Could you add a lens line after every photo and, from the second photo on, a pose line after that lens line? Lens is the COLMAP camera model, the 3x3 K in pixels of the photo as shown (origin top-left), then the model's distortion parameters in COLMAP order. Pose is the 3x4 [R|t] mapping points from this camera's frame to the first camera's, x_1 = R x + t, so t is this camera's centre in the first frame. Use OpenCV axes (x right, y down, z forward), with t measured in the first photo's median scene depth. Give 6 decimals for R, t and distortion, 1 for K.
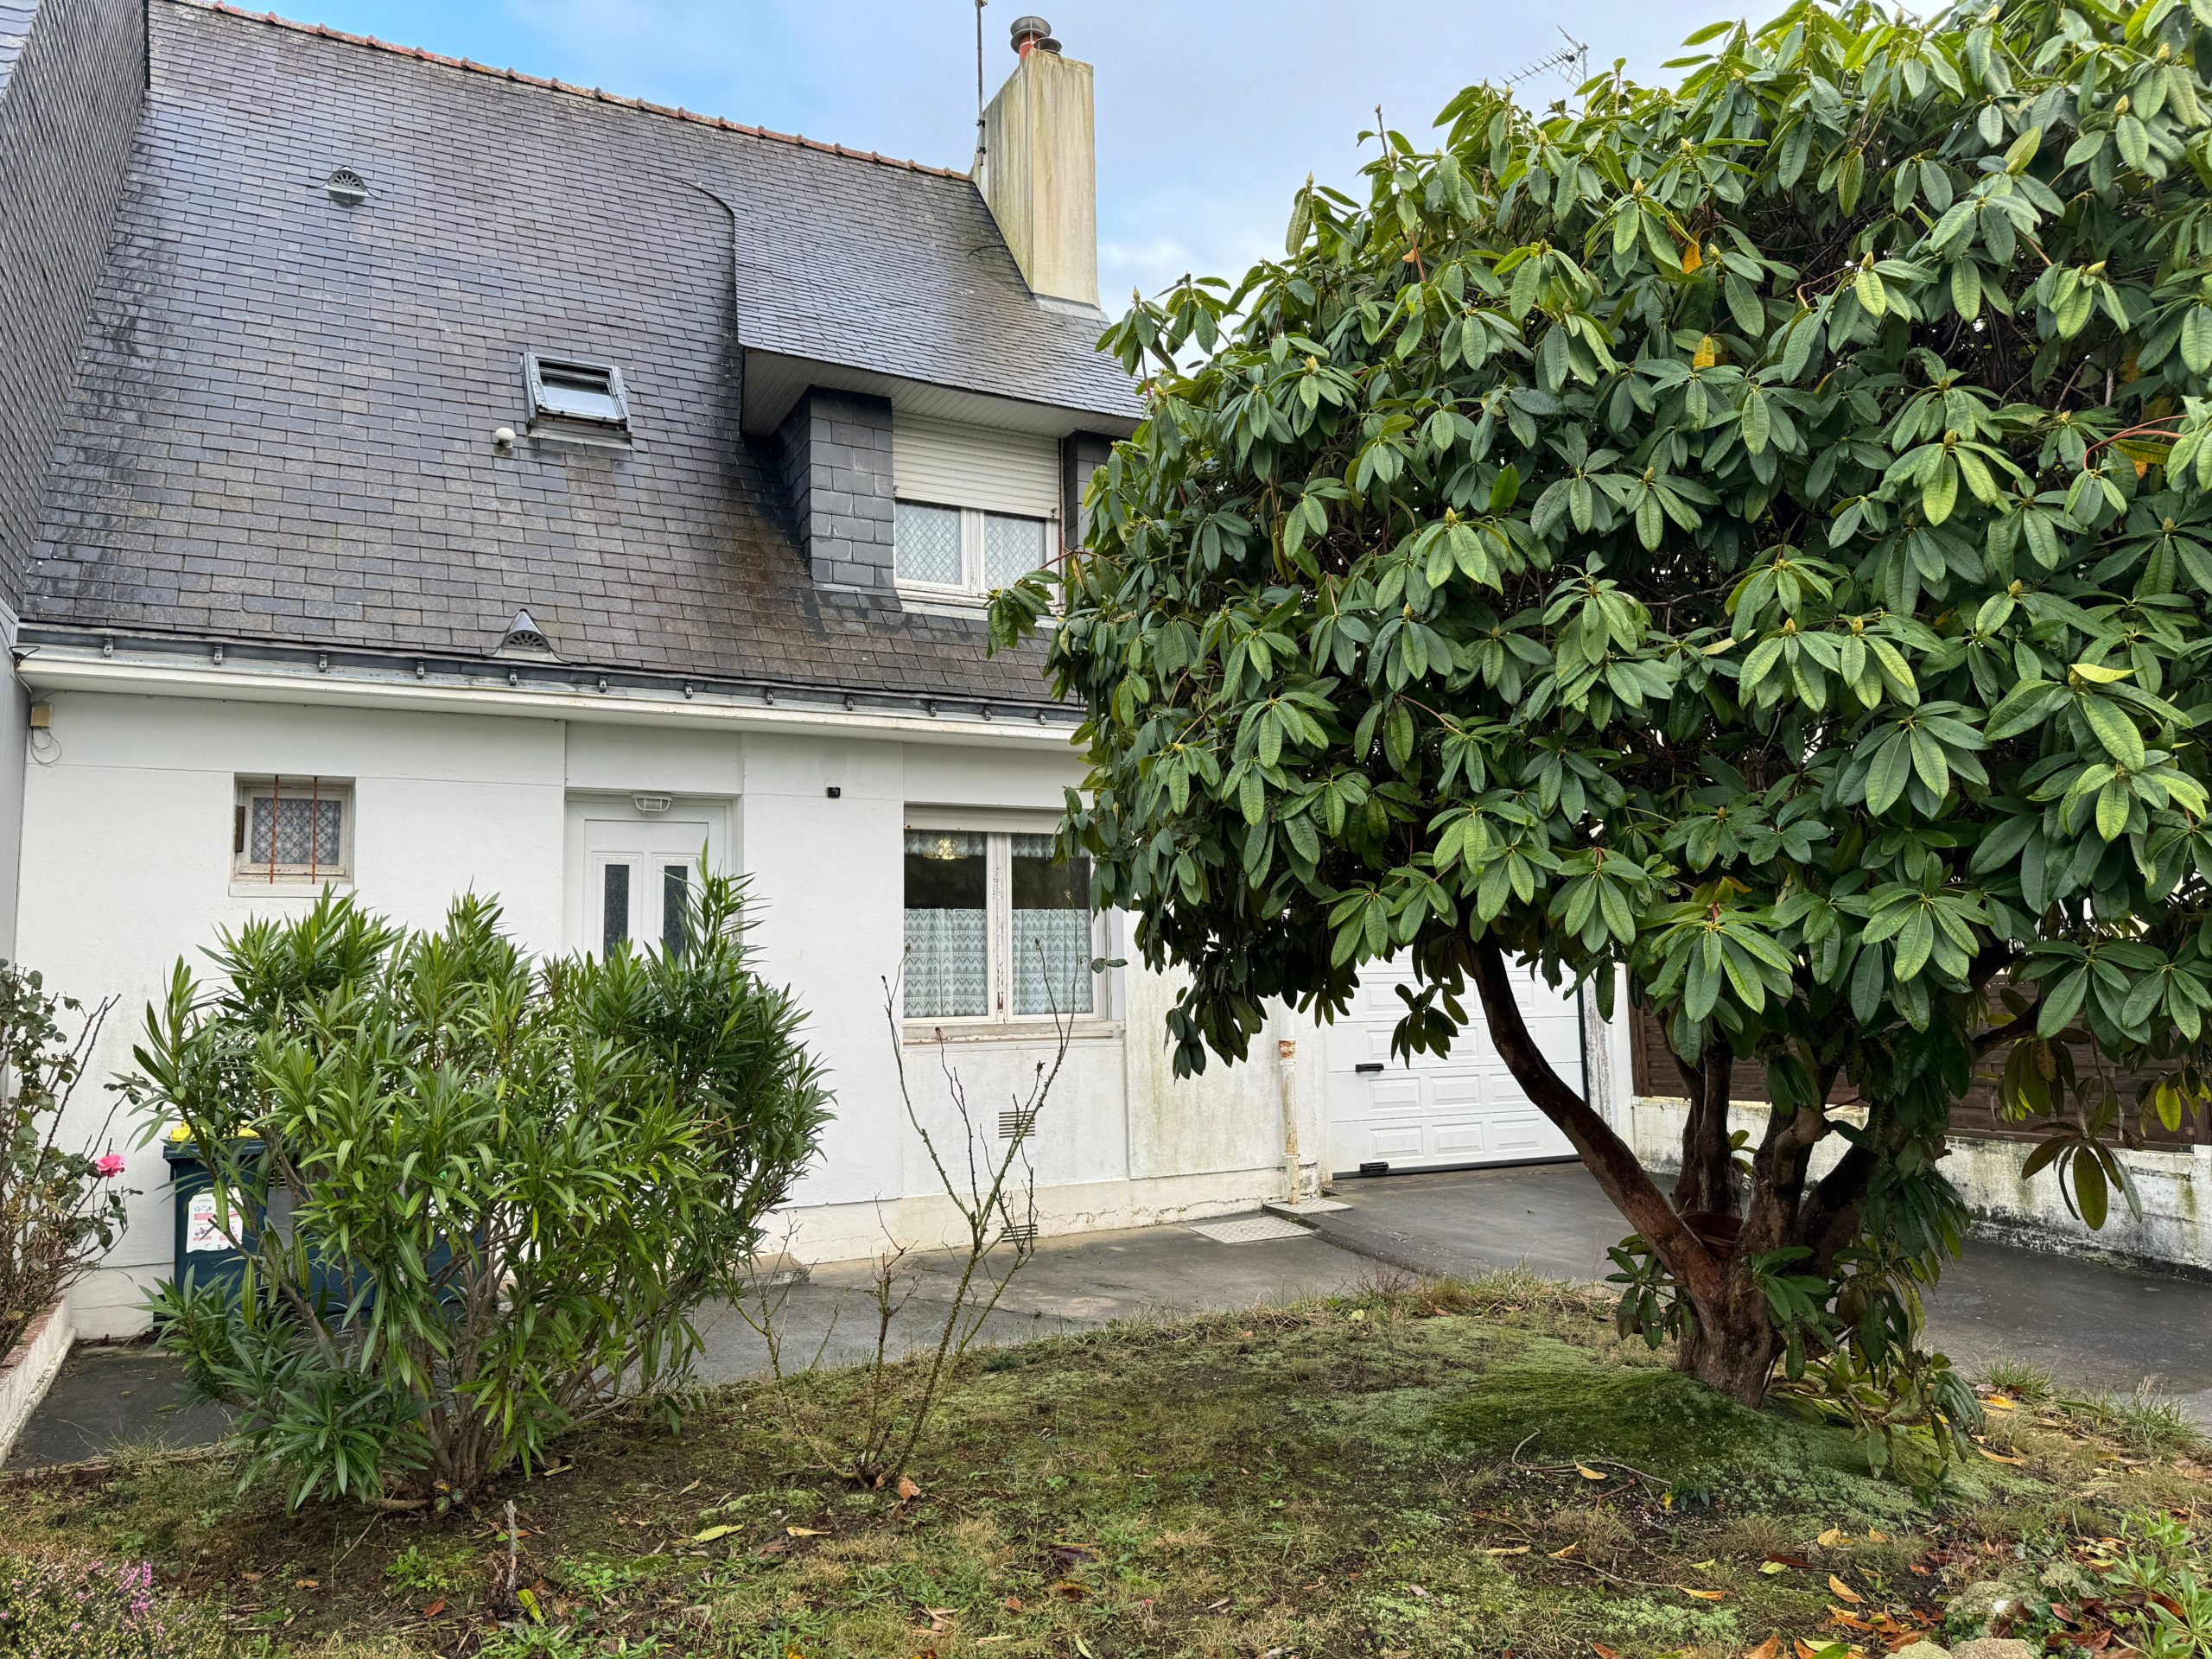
lens RADIAL K [[1530.4, 0, 1106.0], [0, 1530.4, 829.5], [0, 0, 1]] dist [0.142293, -0.241340]
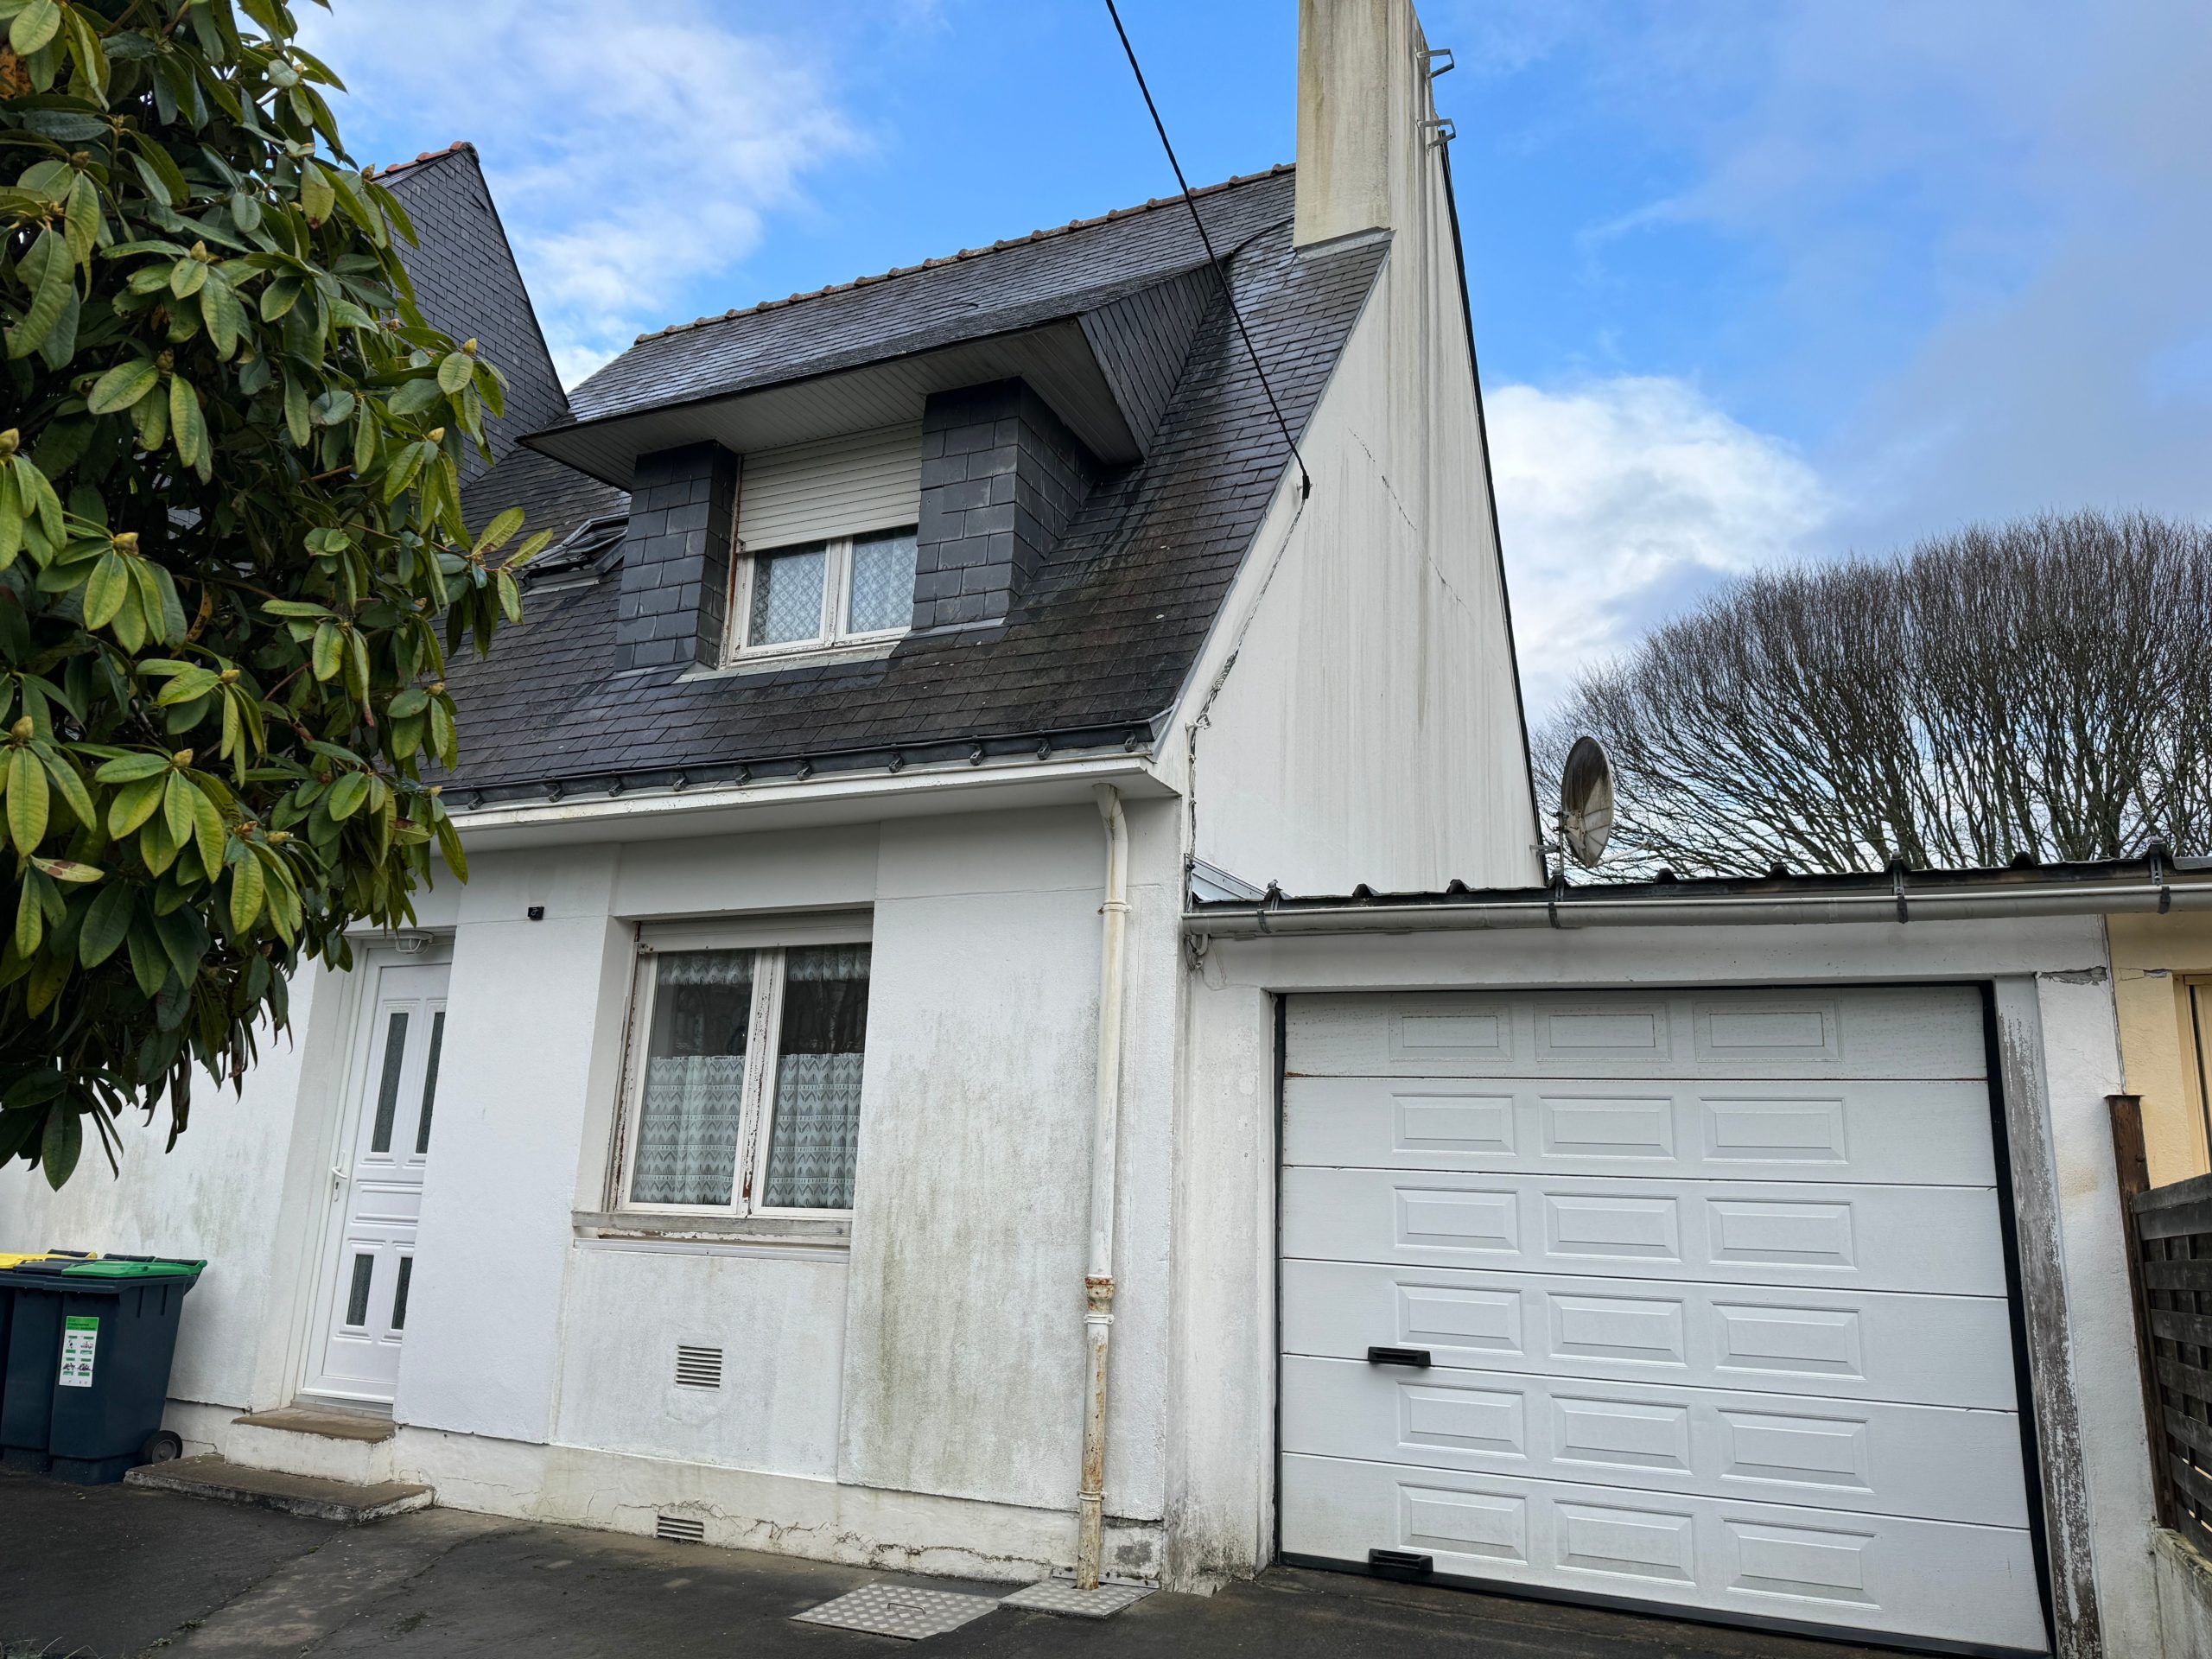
lens RADIAL K [[1530.4, 0, 1106.0], [0, 1530.4, 829.5], [0, 0, 1]] dist [0.142293, -0.241340]
pose [[0.624764, -0.143610, -0.767494, 0.602661], [0.034943, 0.987098, -0.156257, 0.066219], [0.780032, 0.070805, 0.621721, 0.661647]]
